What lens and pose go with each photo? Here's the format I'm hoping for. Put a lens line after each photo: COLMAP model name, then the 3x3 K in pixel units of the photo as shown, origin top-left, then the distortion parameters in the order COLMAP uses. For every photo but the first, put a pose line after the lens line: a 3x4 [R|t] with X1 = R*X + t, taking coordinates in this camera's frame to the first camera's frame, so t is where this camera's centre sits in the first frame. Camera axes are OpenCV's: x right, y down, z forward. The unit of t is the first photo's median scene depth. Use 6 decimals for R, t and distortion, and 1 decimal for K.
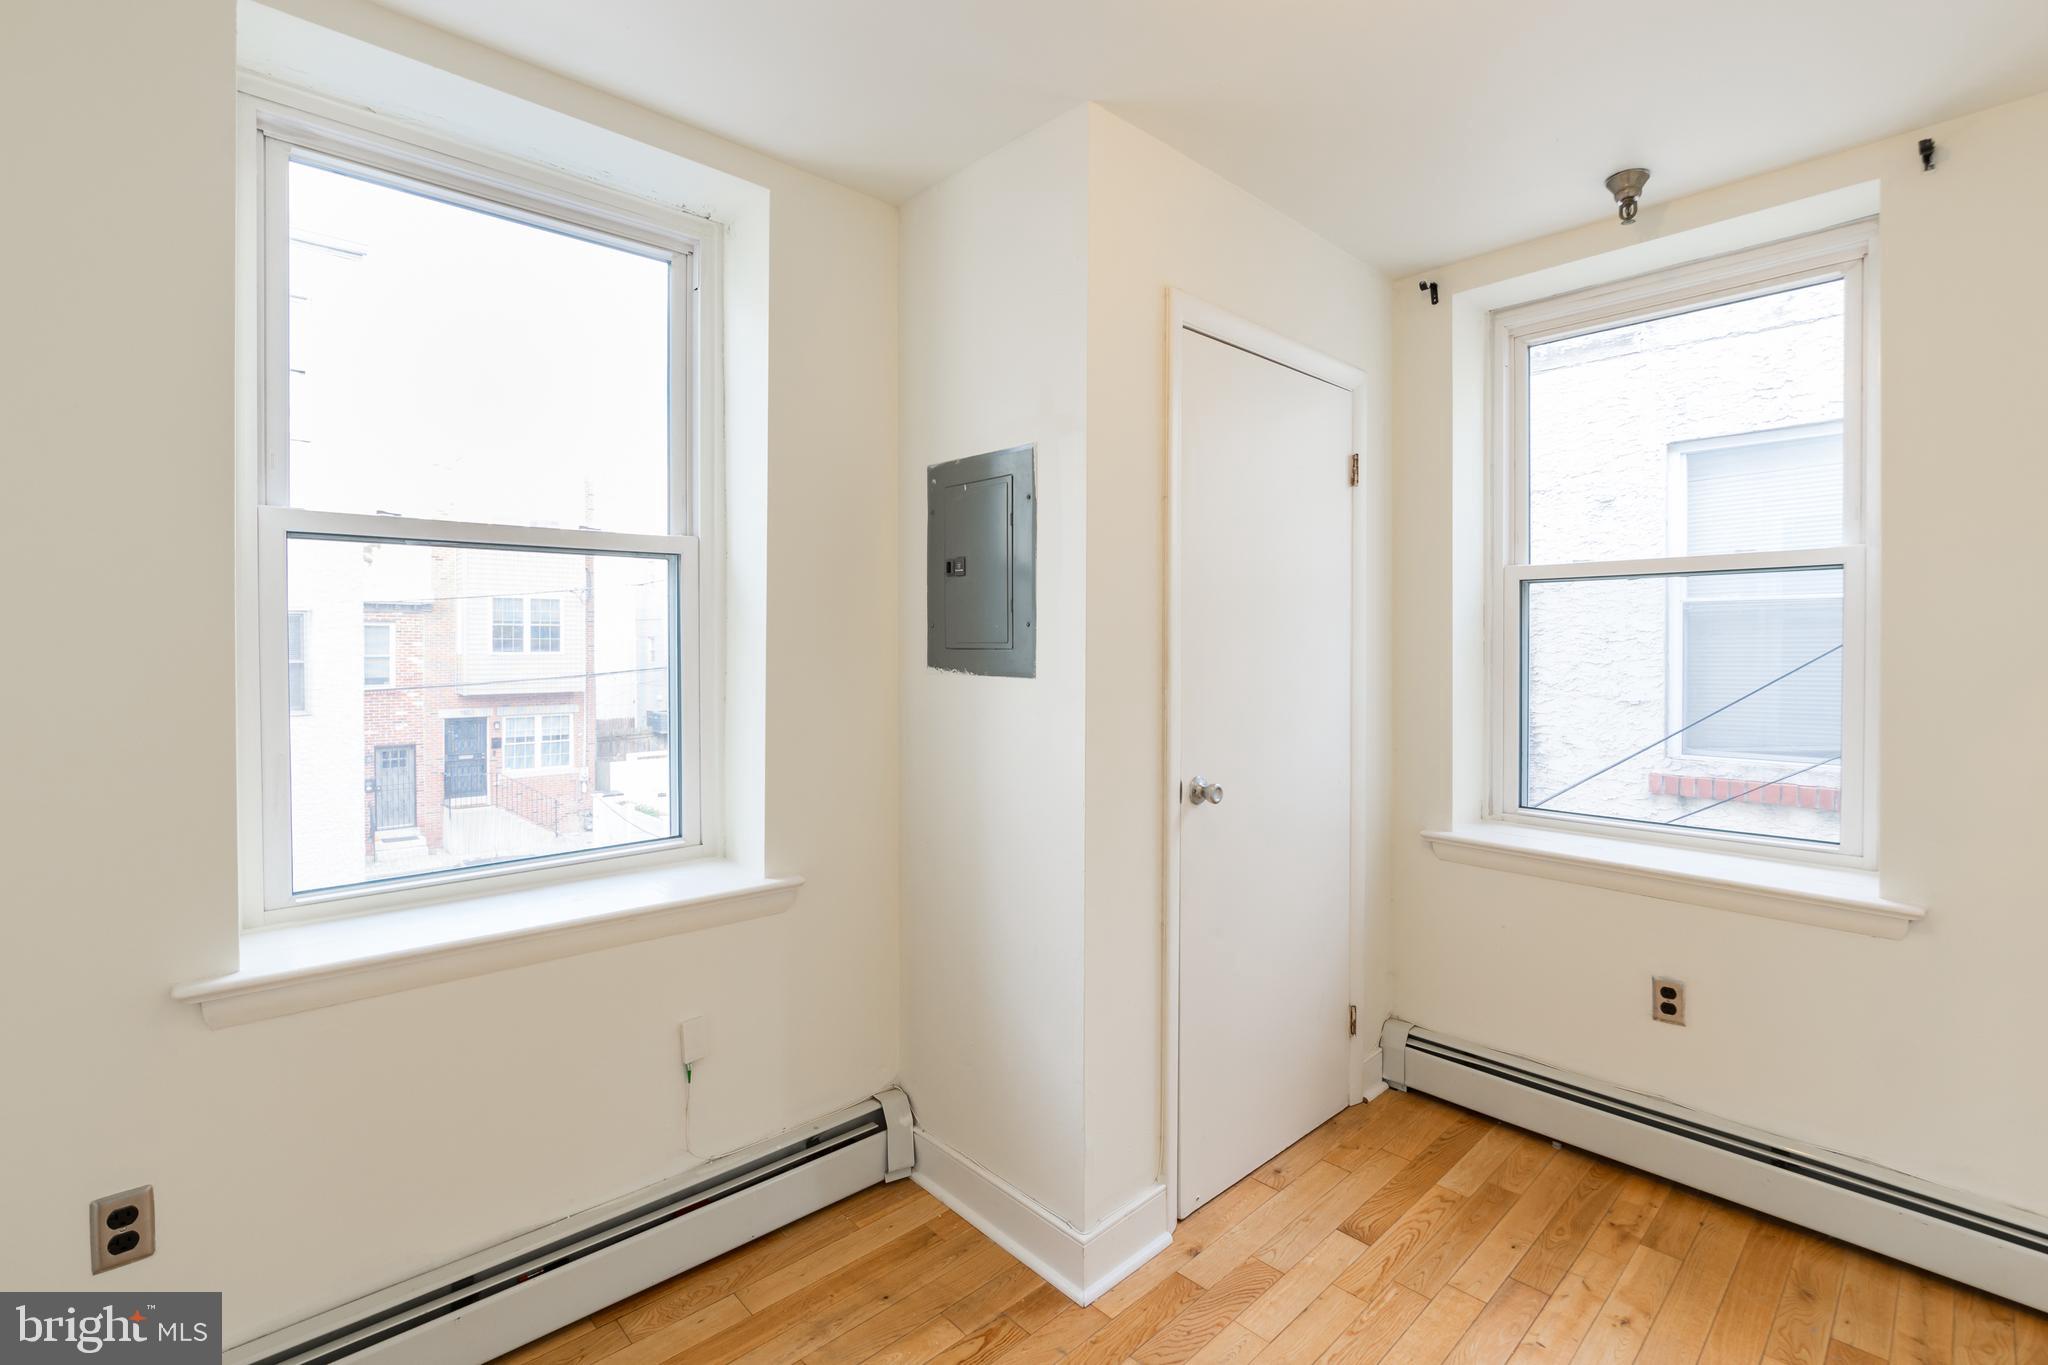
lens RADIAL K [[939.8, 0, 1057.8], [0, 939.8, 652.5], [0, 0, 1]] dist [-0.020490, 0.004879]
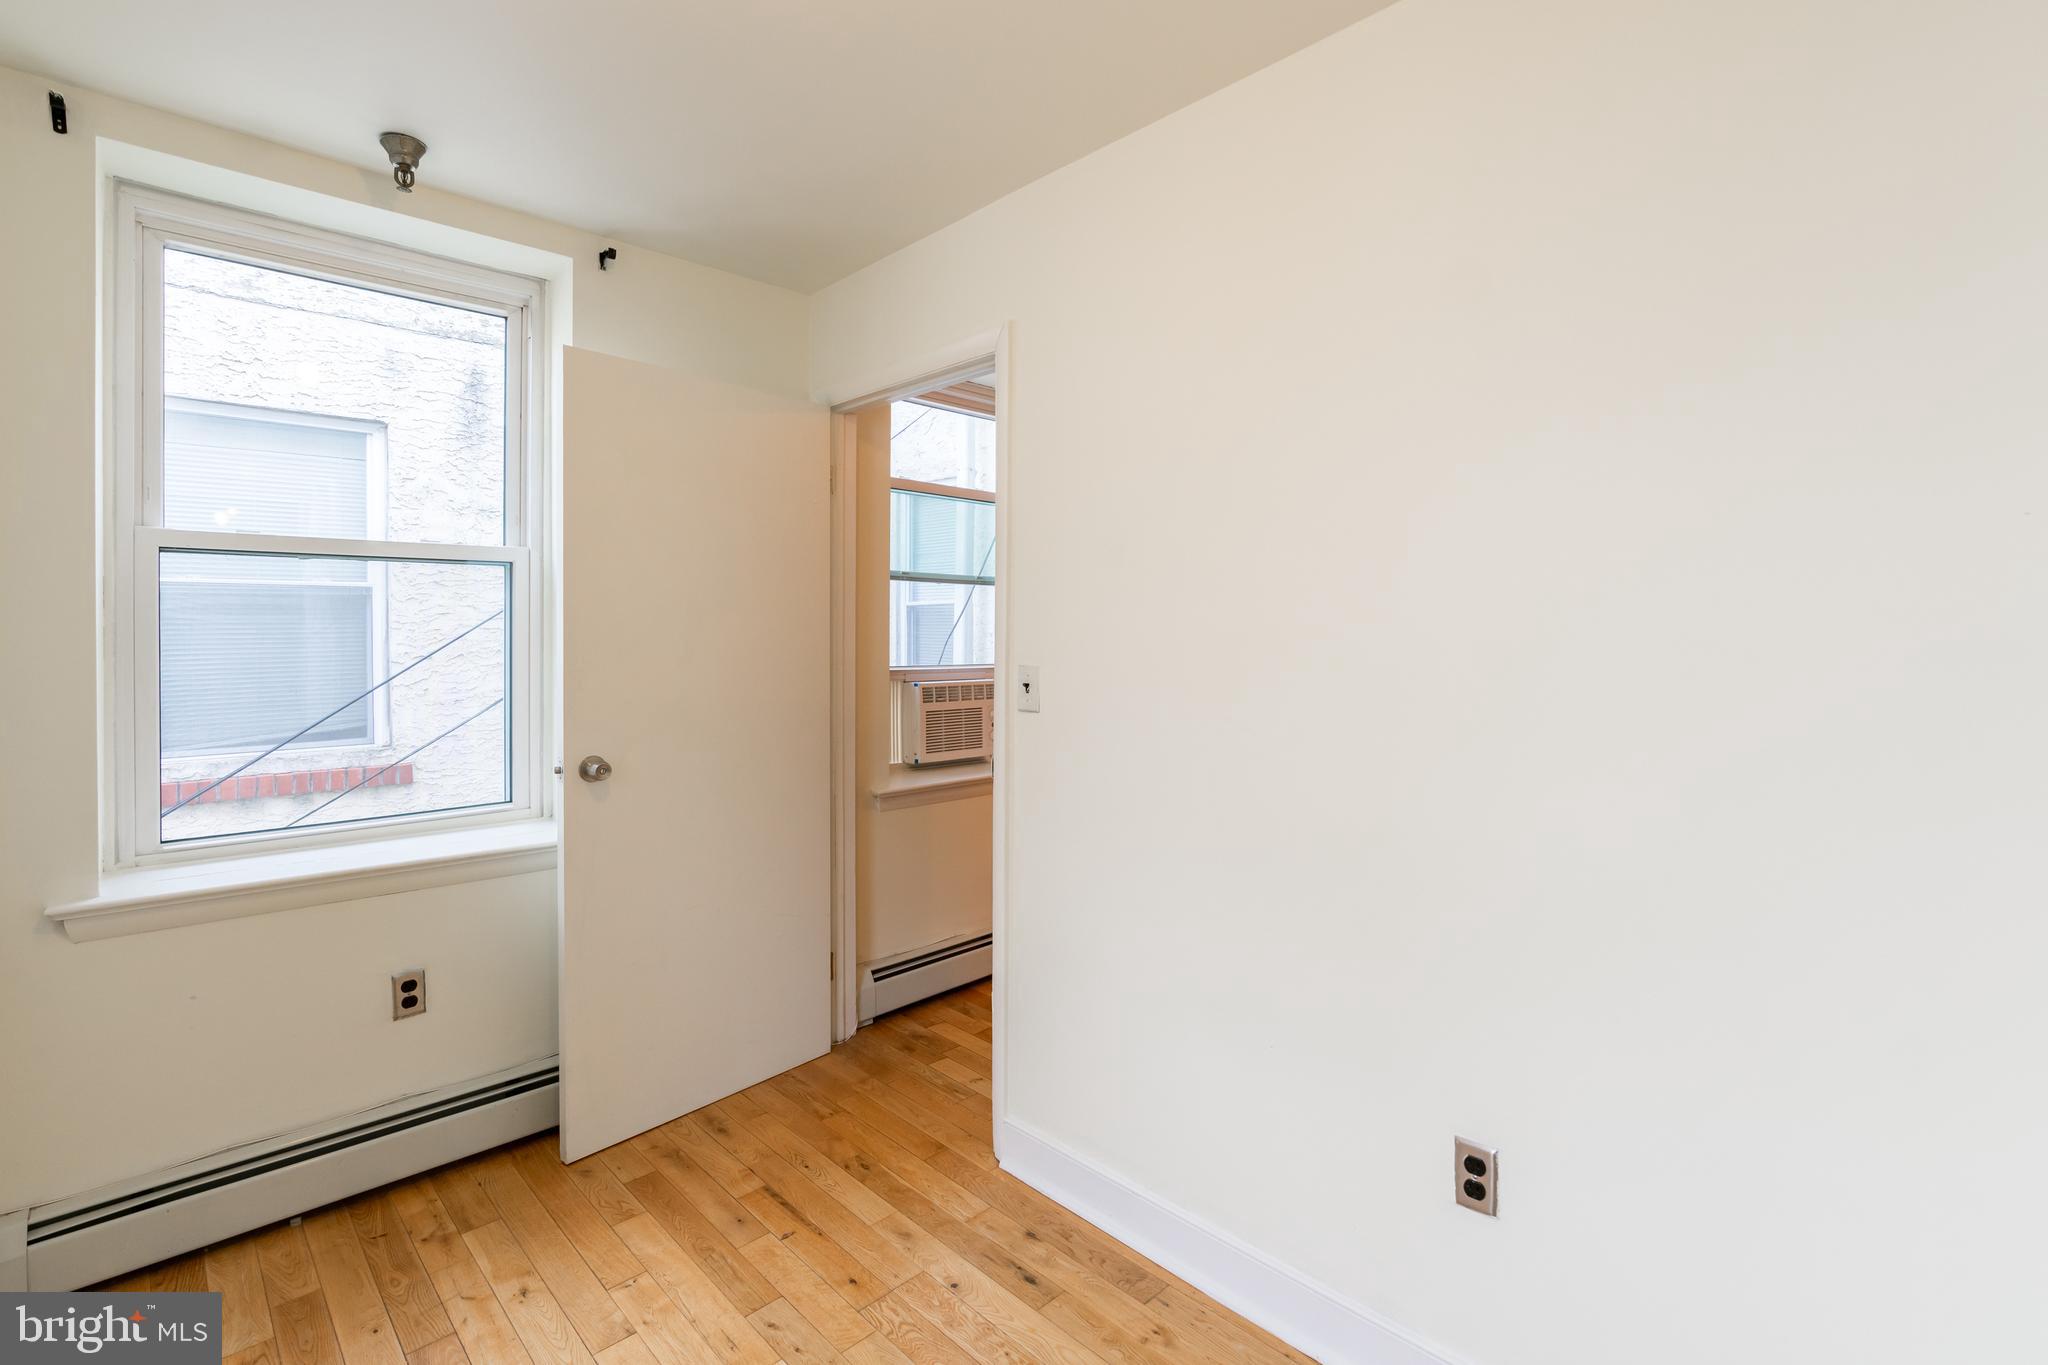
lens RADIAL K [[939.8, 0, 1032.0], [0, 939.8, 628.1], [0, 0, 1]] dist [-0.020490, 0.004879]
pose [[-0.023146, 0.002746, 0.999728, -0.351281], [0.009245, 0.999954, -0.002532, -0.002566], [-0.999689, 0.009184, -0.023171, 0.375819]]
